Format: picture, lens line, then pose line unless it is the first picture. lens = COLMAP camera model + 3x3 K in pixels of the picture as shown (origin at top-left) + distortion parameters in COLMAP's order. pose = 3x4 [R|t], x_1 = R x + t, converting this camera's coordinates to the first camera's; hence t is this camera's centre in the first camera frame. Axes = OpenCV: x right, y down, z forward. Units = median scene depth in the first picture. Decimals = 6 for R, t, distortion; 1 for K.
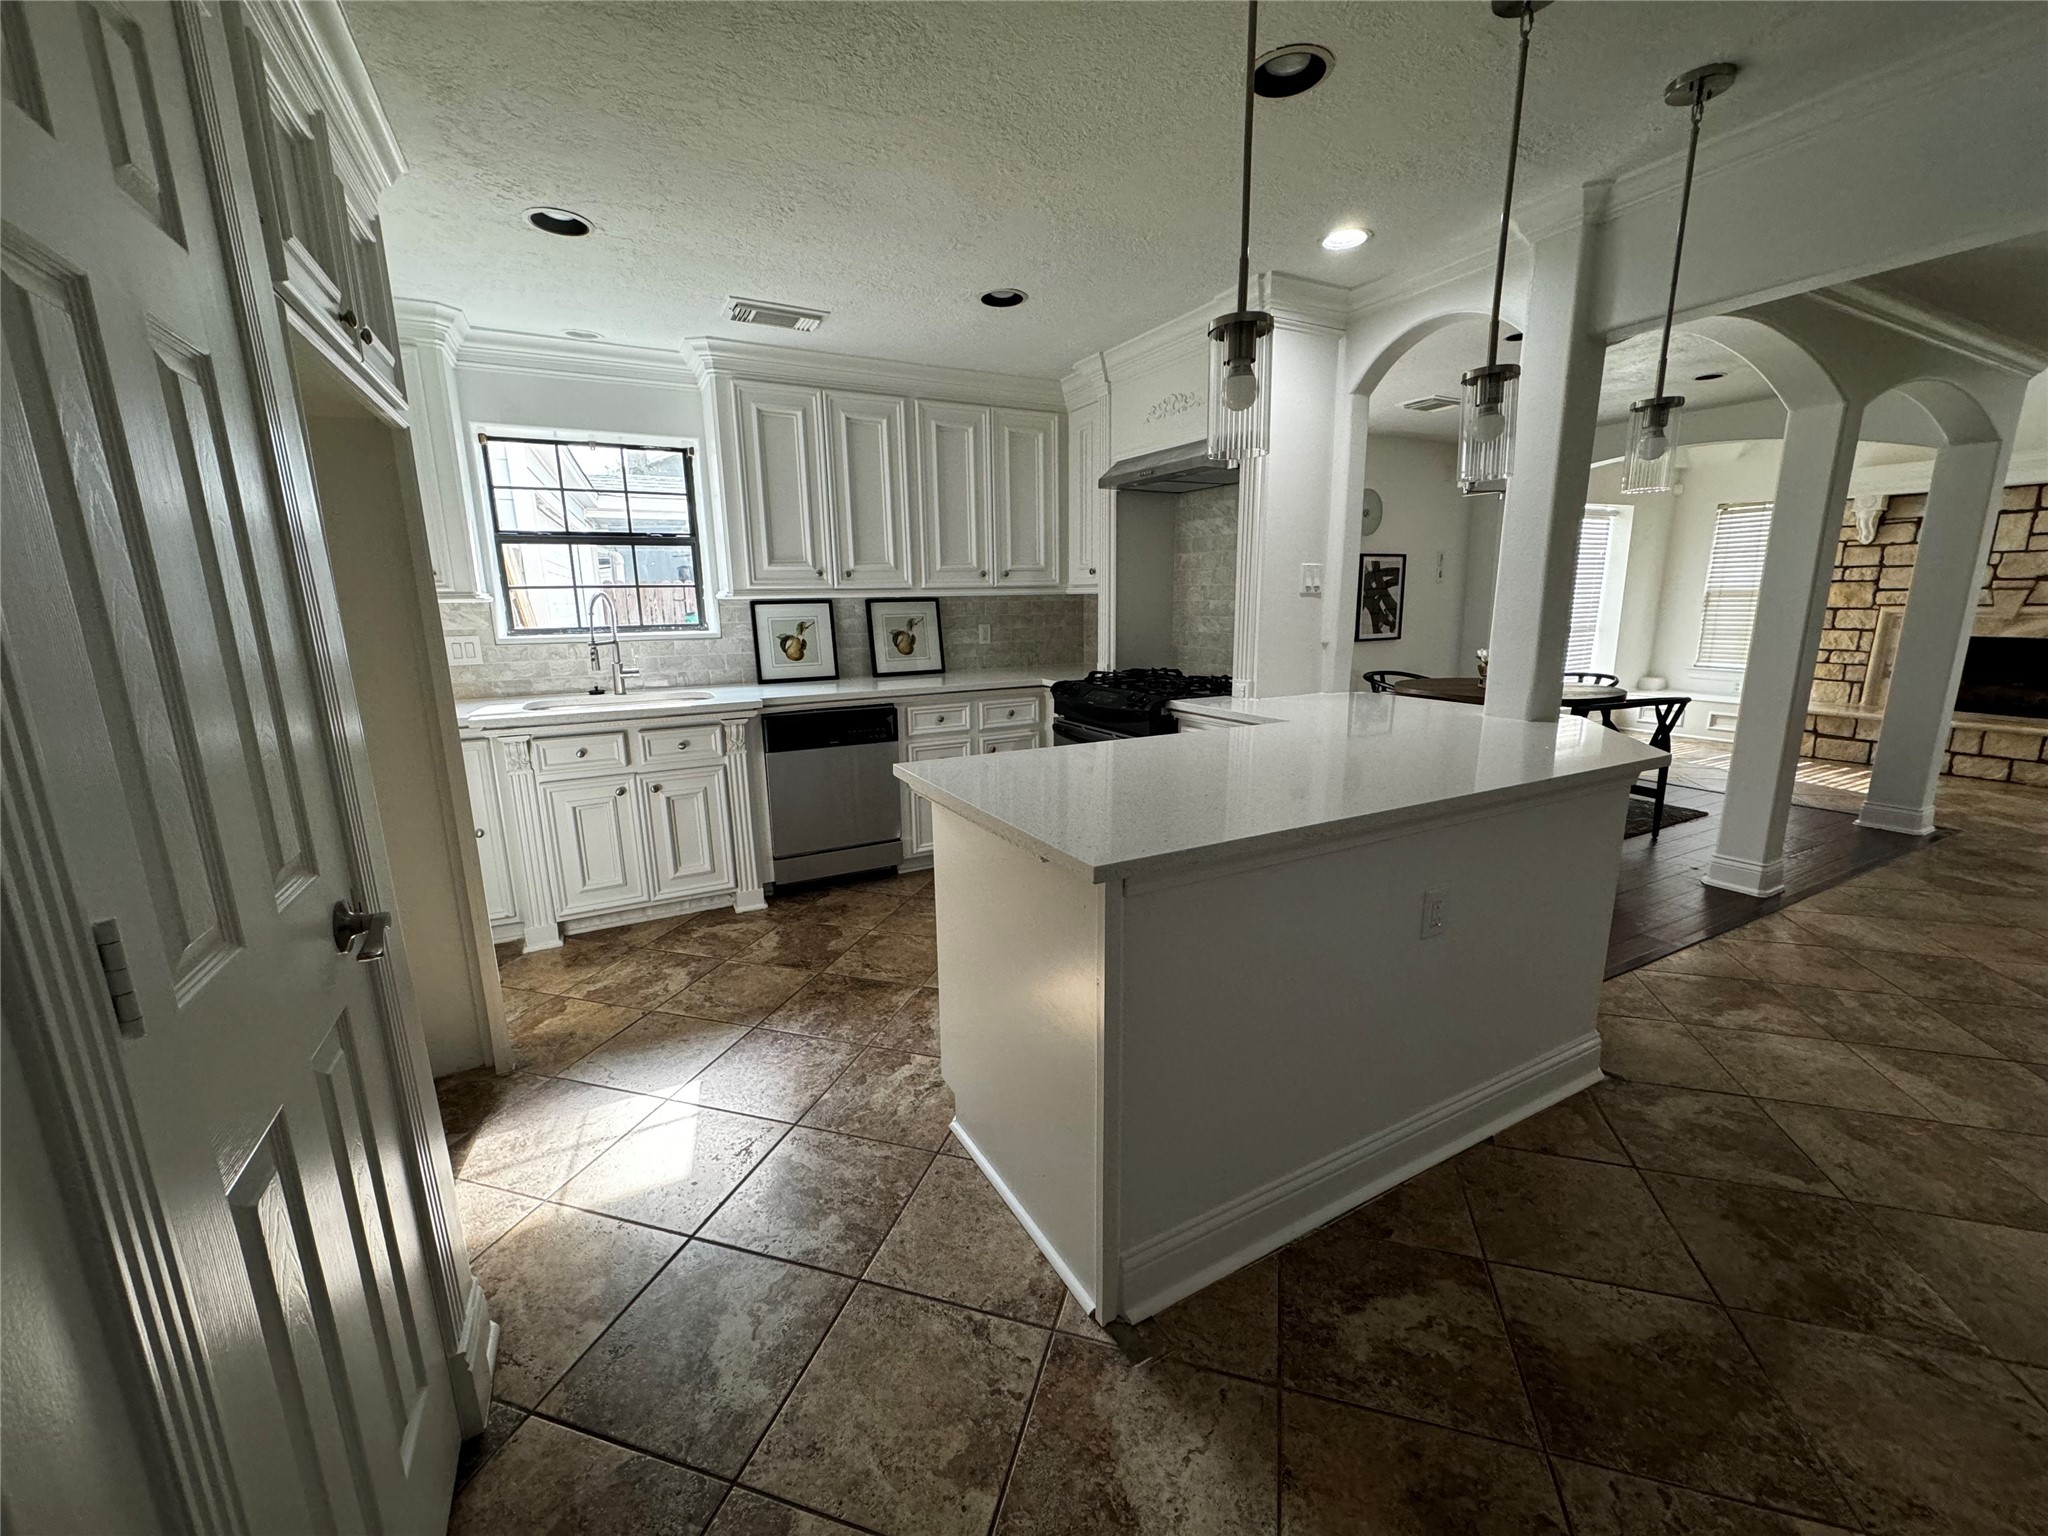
lens RADIAL K [[816.2, 0, 1020.1], [0, 816.2, 767.1], [0, 0, 1]] dist [-0.001677, 0.000777]
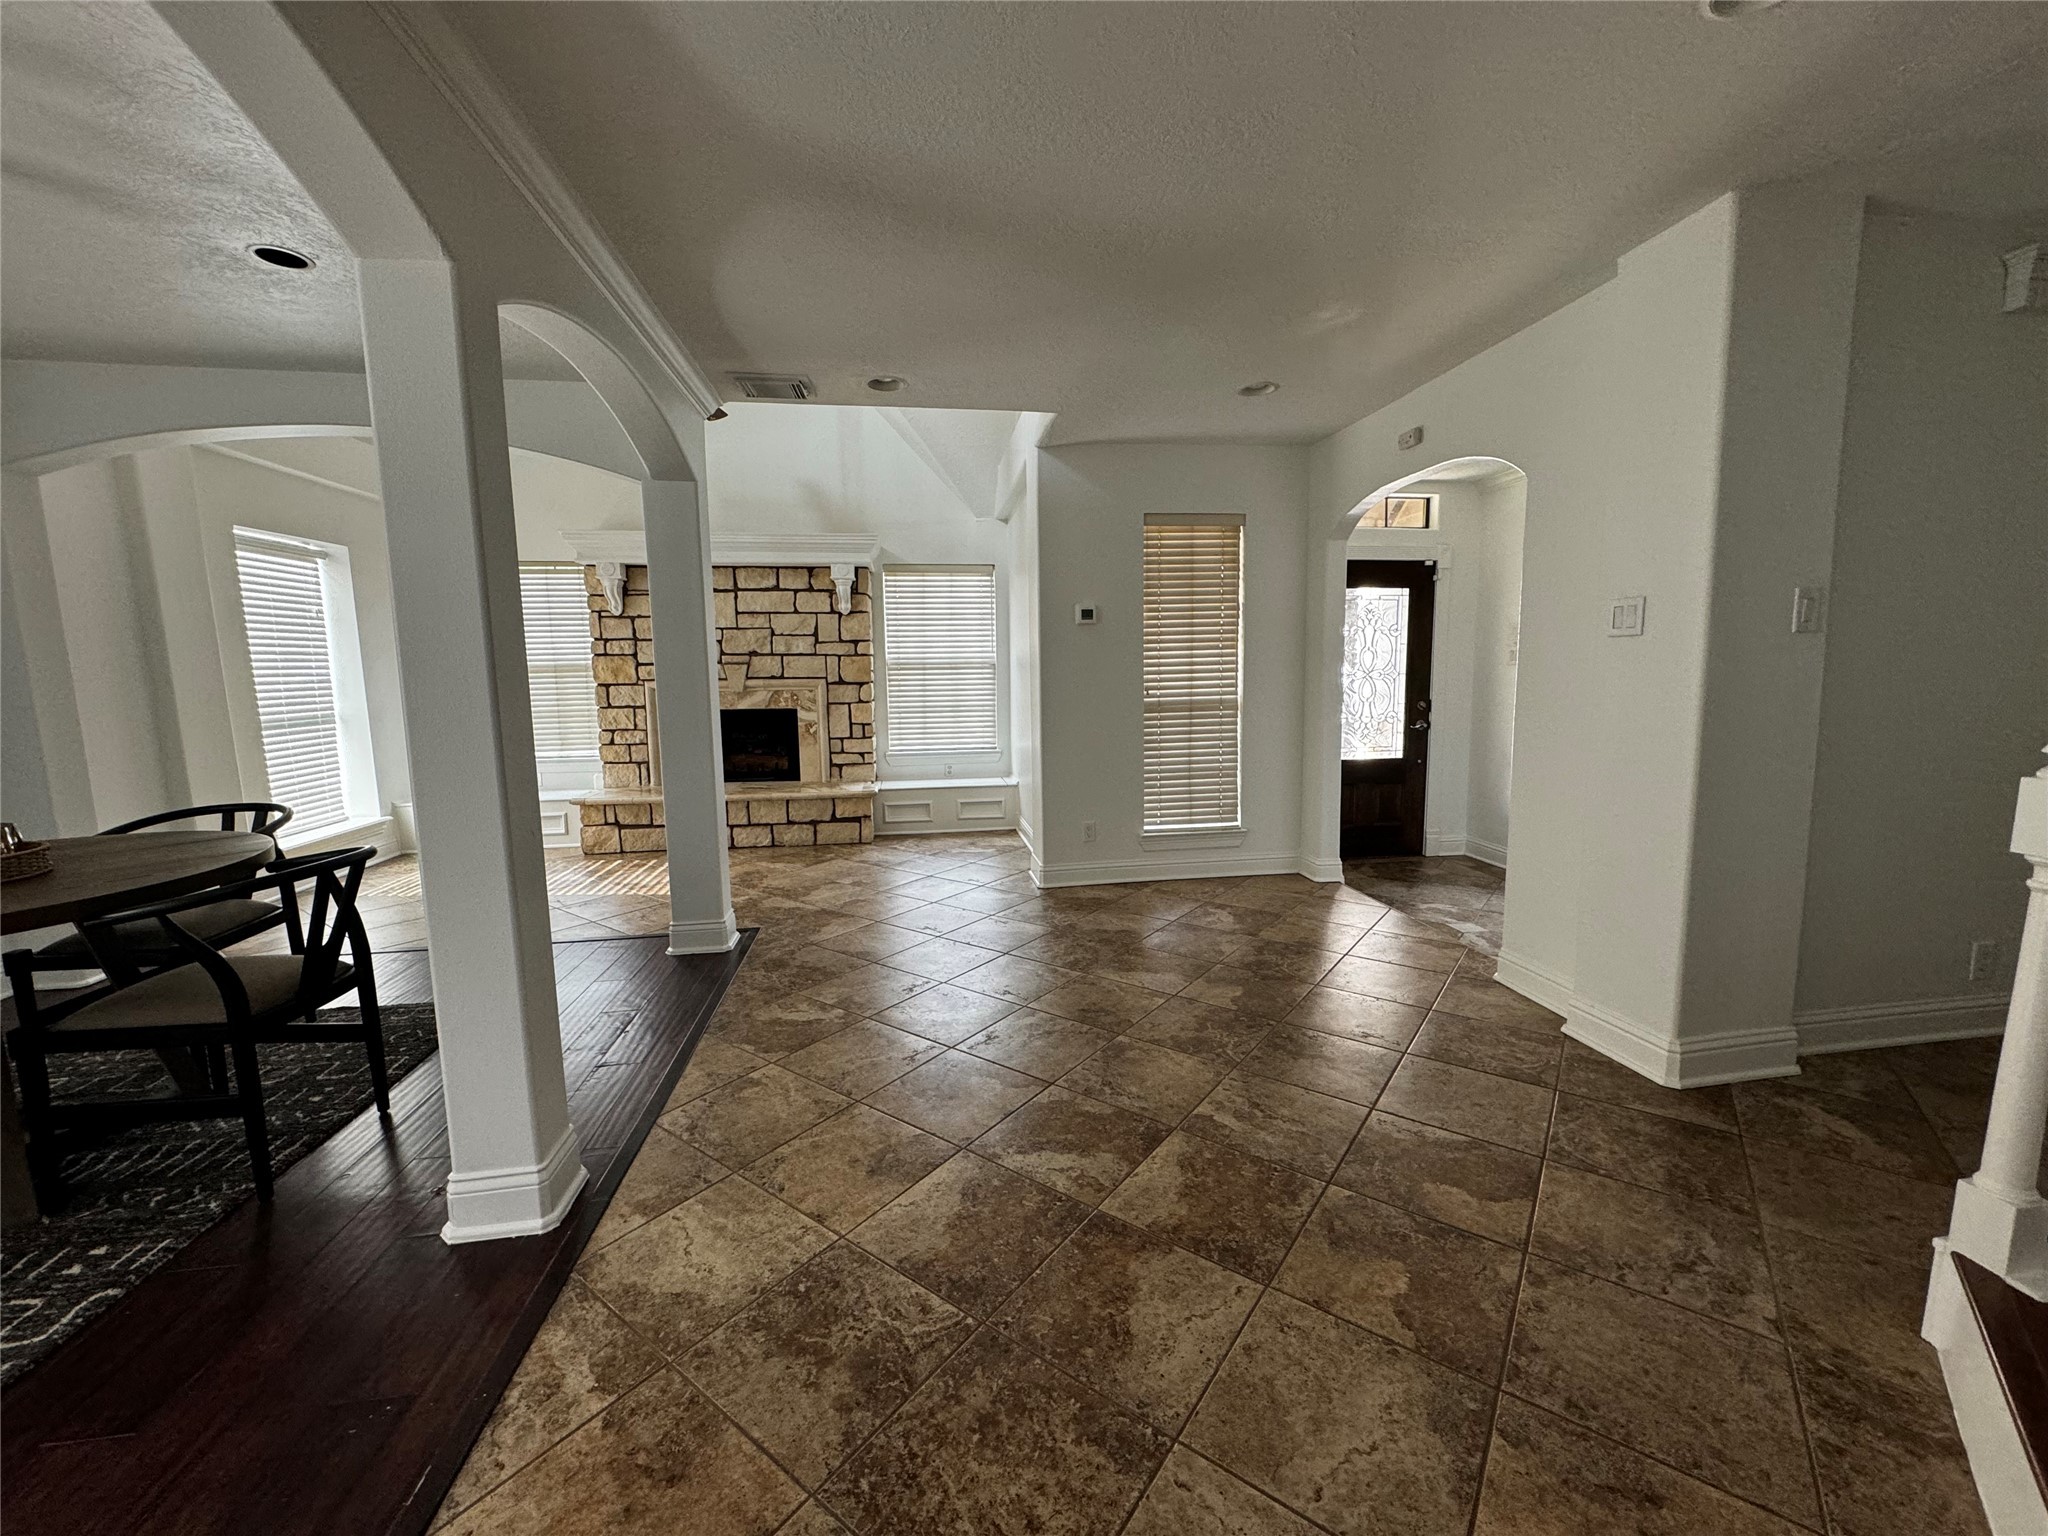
lens RADIAL K [[816.2, 0, 1022.8], [0, 816.2, 767.4], [0, 0, 1]] dist [-0.001677, 0.000777]
pose [[0.346532, -0.105265, 0.932113, 0.359090], [0.201032, 0.978930, 0.035814, -0.052225], [-0.916243, 0.174974, 0.360392, 0.313142]]
